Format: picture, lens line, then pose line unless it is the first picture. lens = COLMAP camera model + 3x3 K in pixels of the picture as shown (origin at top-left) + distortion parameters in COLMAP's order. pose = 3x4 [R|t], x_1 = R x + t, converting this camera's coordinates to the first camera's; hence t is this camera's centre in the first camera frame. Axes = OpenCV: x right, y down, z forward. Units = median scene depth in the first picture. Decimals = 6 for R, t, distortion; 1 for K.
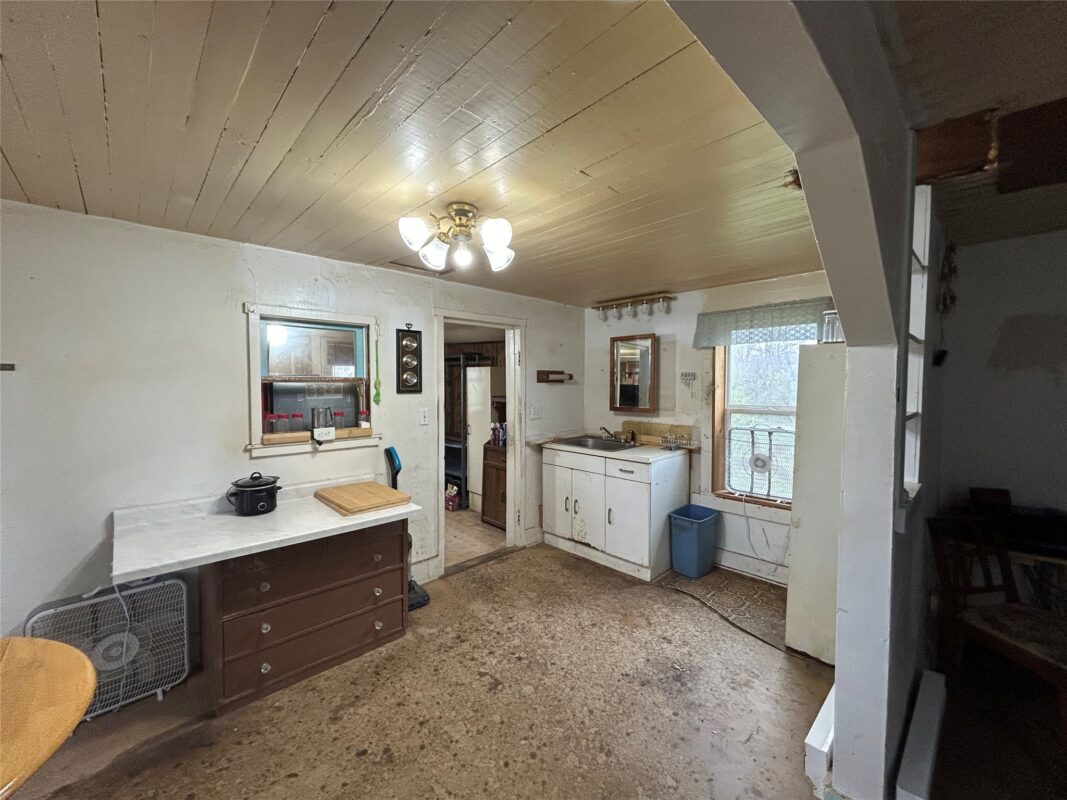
lens RADIAL K [[430.9, 0, 531.8], [0, 430.9, 399.2], [0, 0, 1]] dist [0.001258, 0.000550]
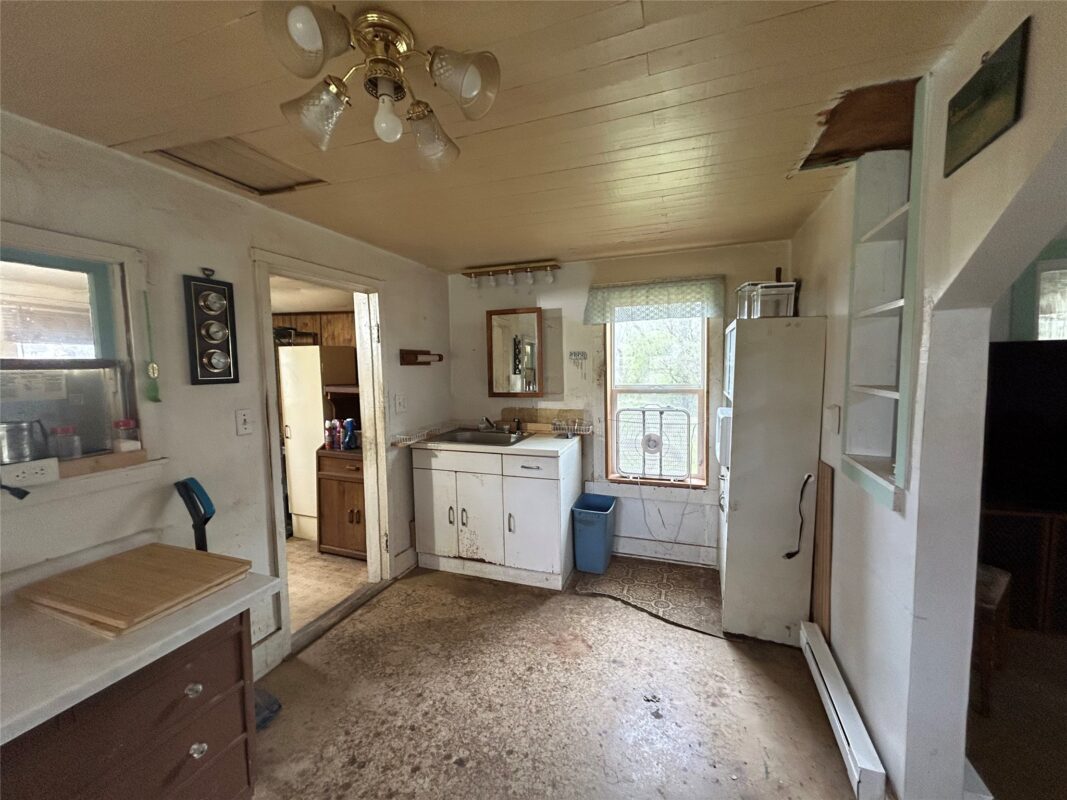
lens RADIAL K [[430.9, 0, 533.3], [0, 430.9, 400.4], [0, 0, 1]] dist [0.001258, 0.000550]
pose [[0.897729, -0.050908, 0.437597, -0.141631], [0.033735, 0.998328, 0.046935, -0.005441], [-0.439255, -0.027372, 0.897945, 0.245283]]
